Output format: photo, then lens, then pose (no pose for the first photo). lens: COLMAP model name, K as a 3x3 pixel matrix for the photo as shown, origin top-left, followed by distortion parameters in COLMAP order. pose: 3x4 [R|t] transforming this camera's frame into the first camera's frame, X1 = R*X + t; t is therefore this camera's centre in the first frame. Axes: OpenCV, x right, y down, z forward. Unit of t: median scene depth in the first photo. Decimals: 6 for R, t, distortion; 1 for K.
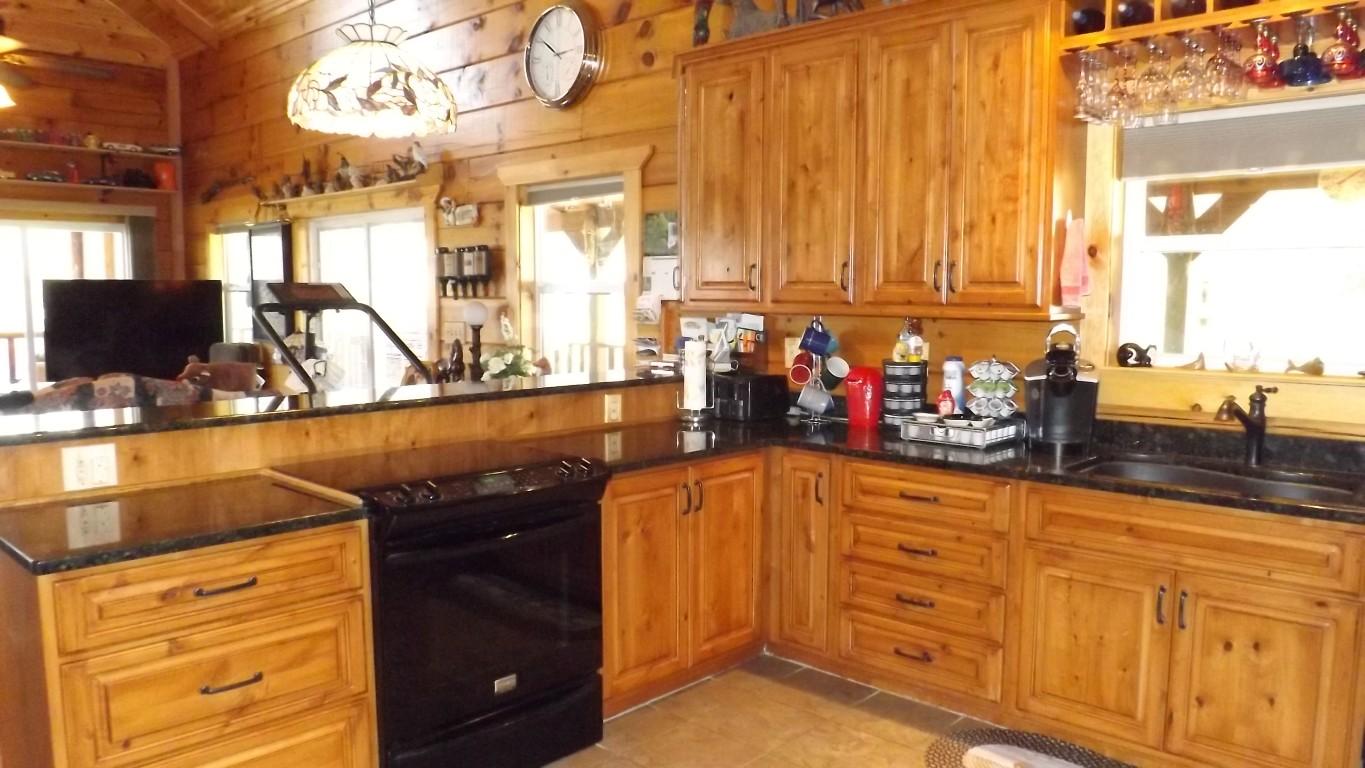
lens RADIAL K [[979.1, 0, 657.2], [0, 979.1, 405.9], [0, 0, 1]] dist [-0.061289, 0.010642]
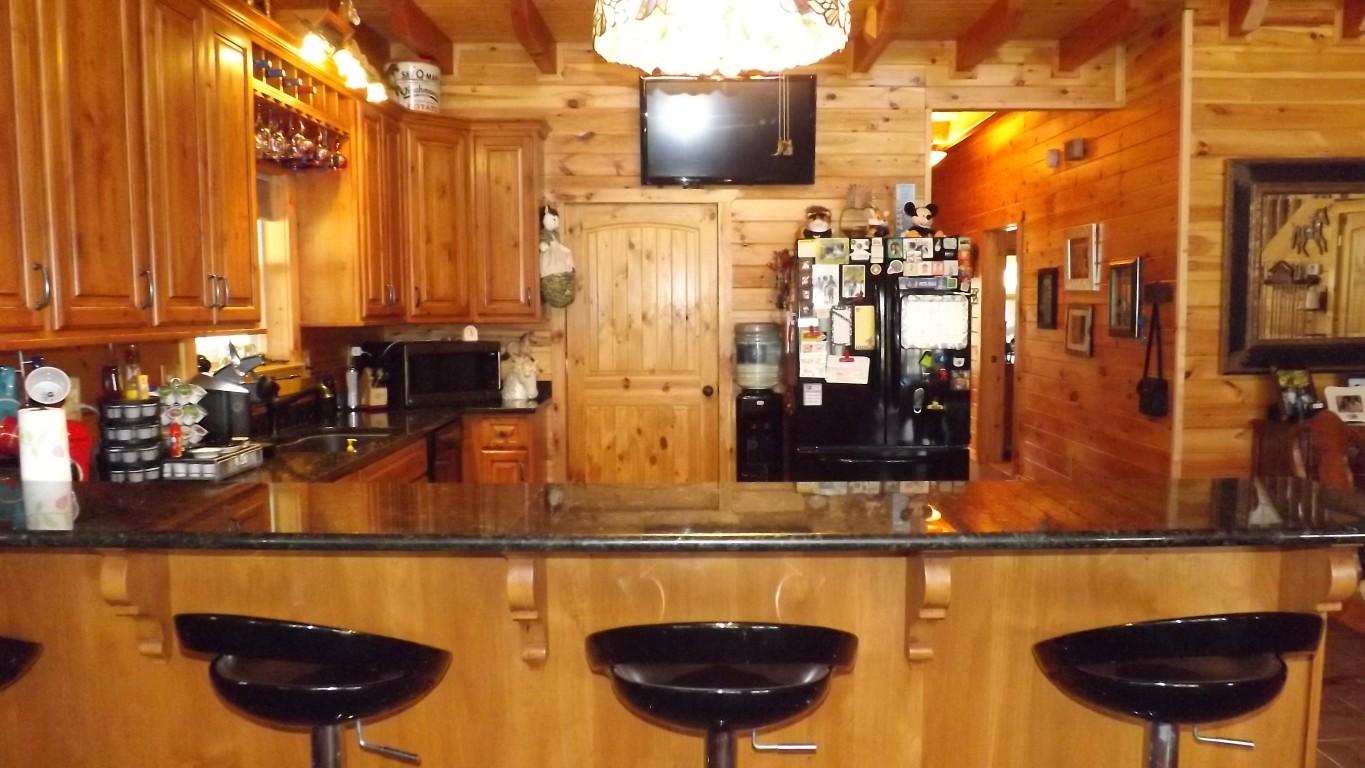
lens RADIAL K [[979.1, 0, 671.4], [0, 979.1, 401.5], [0, 0, 1]] dist [-0.061289, 0.010642]
pose [[-0.680206, -0.068769, 0.729788, -0.474682], [0.088446, 0.980616, 0.174842, -0.113359], [-0.727665, 0.183476, -0.660939, 0.964926]]
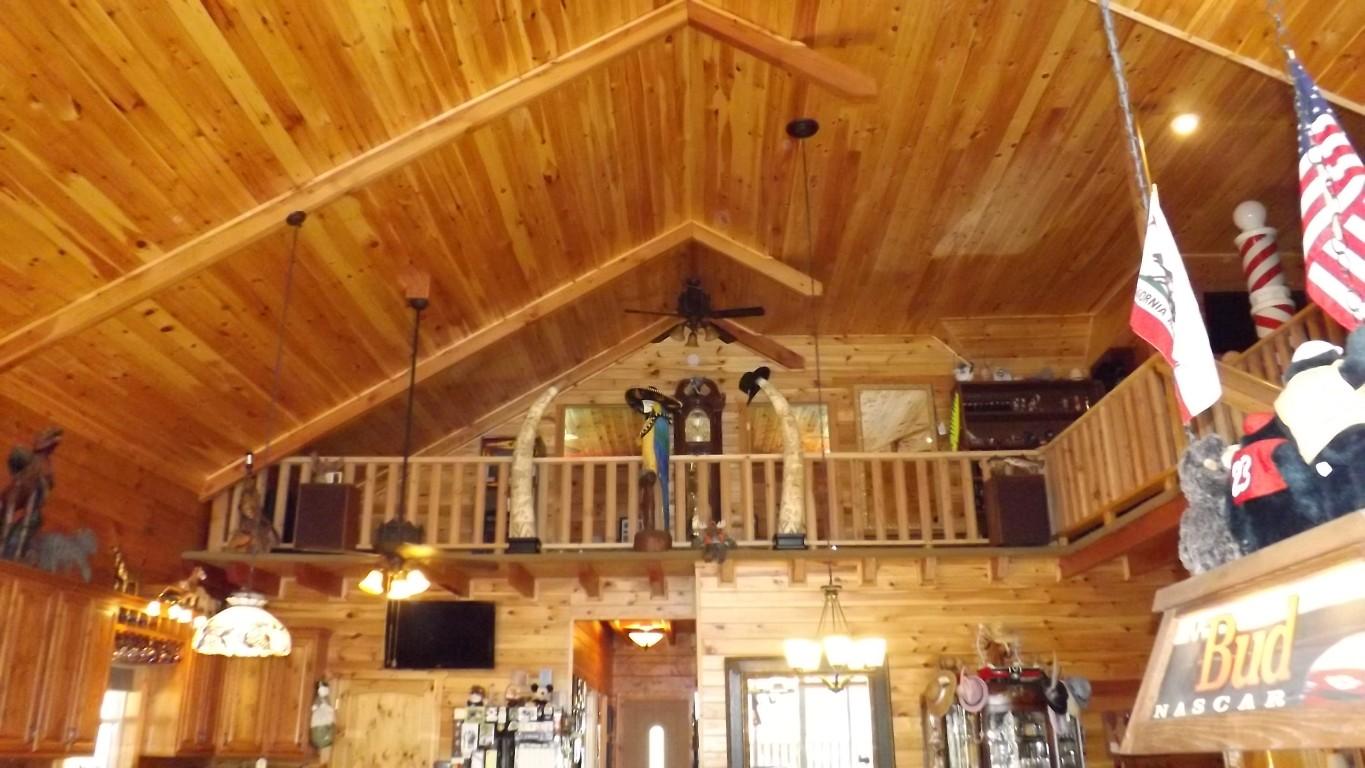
lens RADIAL K [[979.1, 0, 658.5], [0, 979.1, 414.4], [0, 0, 1]] dist [-0.061289, 0.010642]
pose [[-0.673252, 0.234349, 0.701293, -1.358252], [0.081880, 0.966242, -0.244280, -0.140341], [-0.734866, -0.107040, -0.669713, 1.073448]]
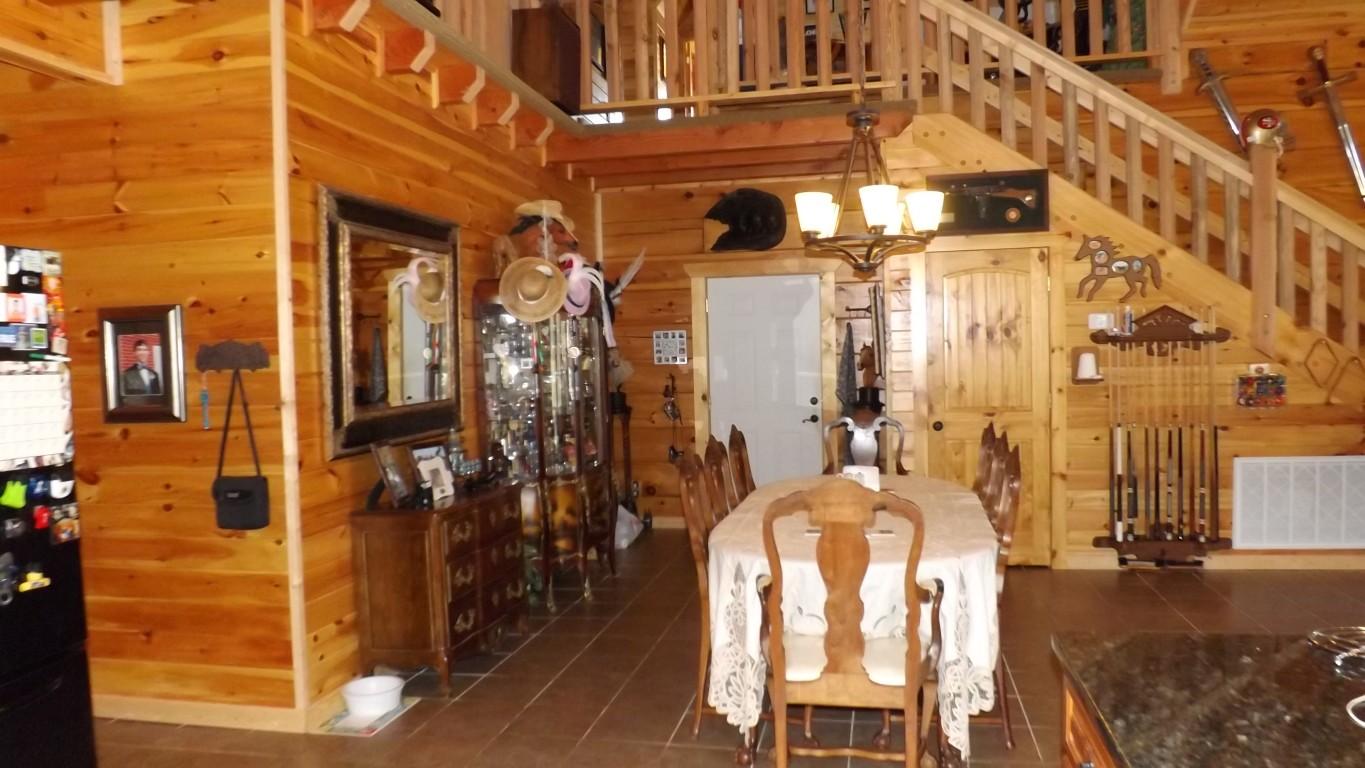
lens RADIAL K [[979.1, 0, 652.3], [0, 979.1, 393.6], [0, 0, 1]] dist [-0.061289, 0.010642]
pose [[-0.859284, 0.037398, -0.510130, 0.085157], [-0.035675, 0.990513, 0.132707, -0.079383], [0.510253, 0.132232, -0.849798, 0.647861]]
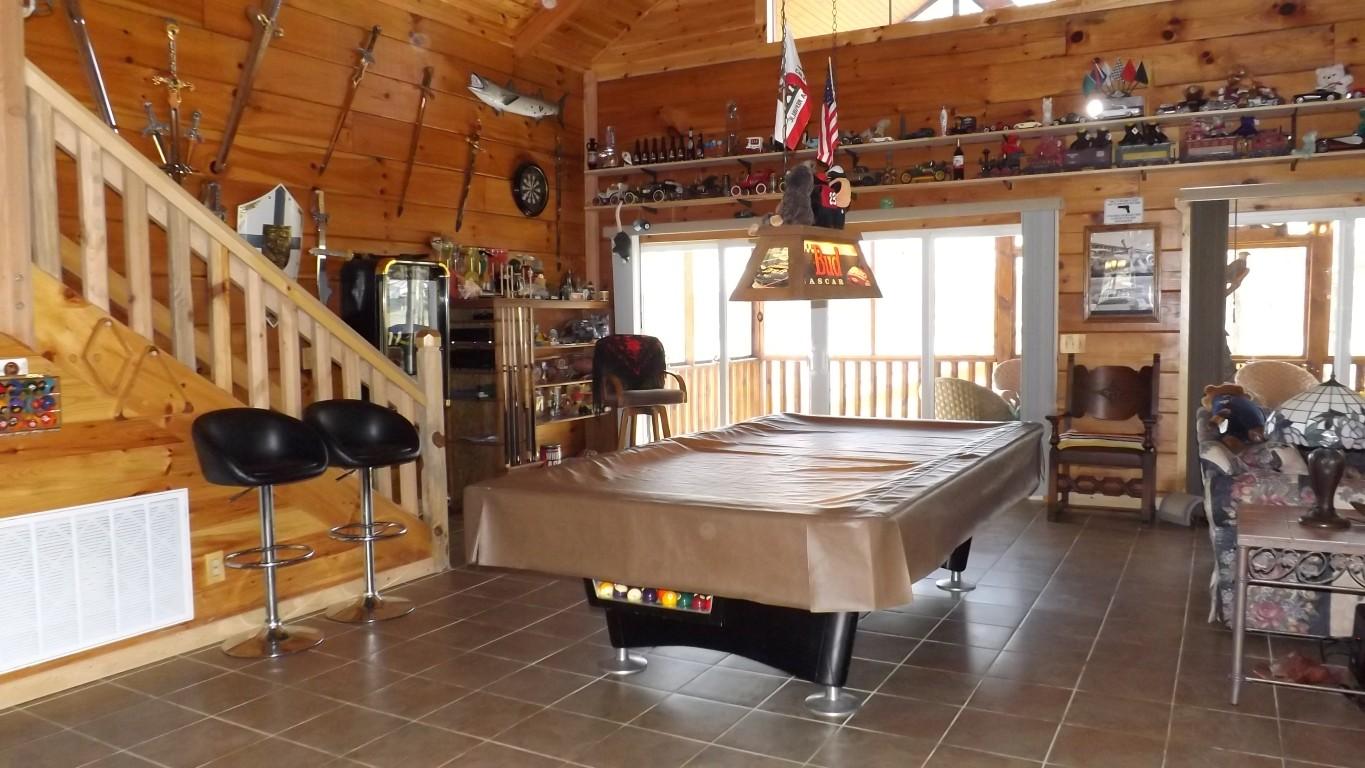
lens RADIAL K [[979.1, 0, 694.9], [0, 979.1, 399.4], [0, 0, 1]] dist [-0.061289, 0.010642]
pose [[0.253973, 0.065744, -0.964974, -0.377190], [-0.089896, 0.994973, 0.044128, -0.030935], [0.963025, 0.075540, 0.258606, 0.315216]]
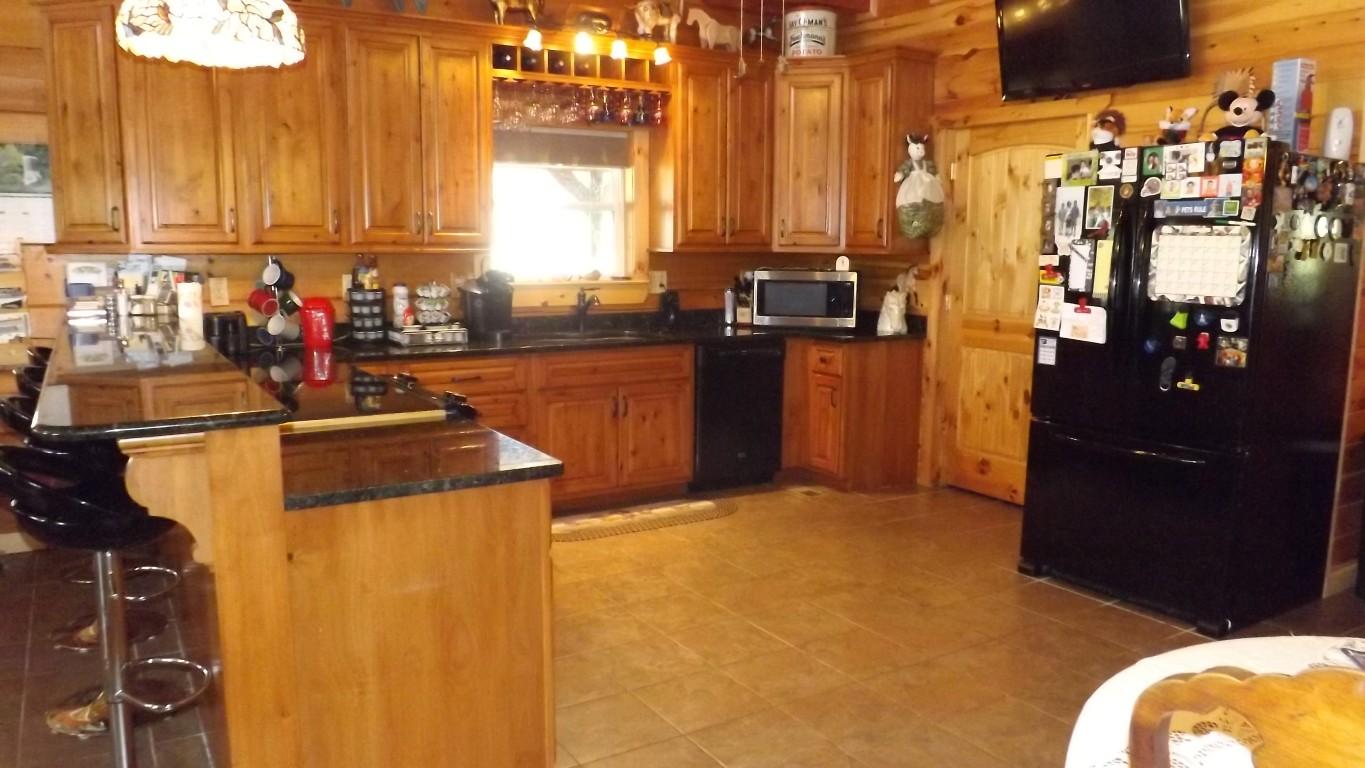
lens RADIAL K [[979.1, 0, 676.2], [0, 979.1, 390.3], [0, 0, 1]] dist [-0.061289, 0.010642]
pose [[0.255896, -0.145122, 0.955749, -0.703285], [0.103969, 0.987065, 0.122040, -0.022384], [-0.961097, 0.068138, 0.267674, 0.222783]]
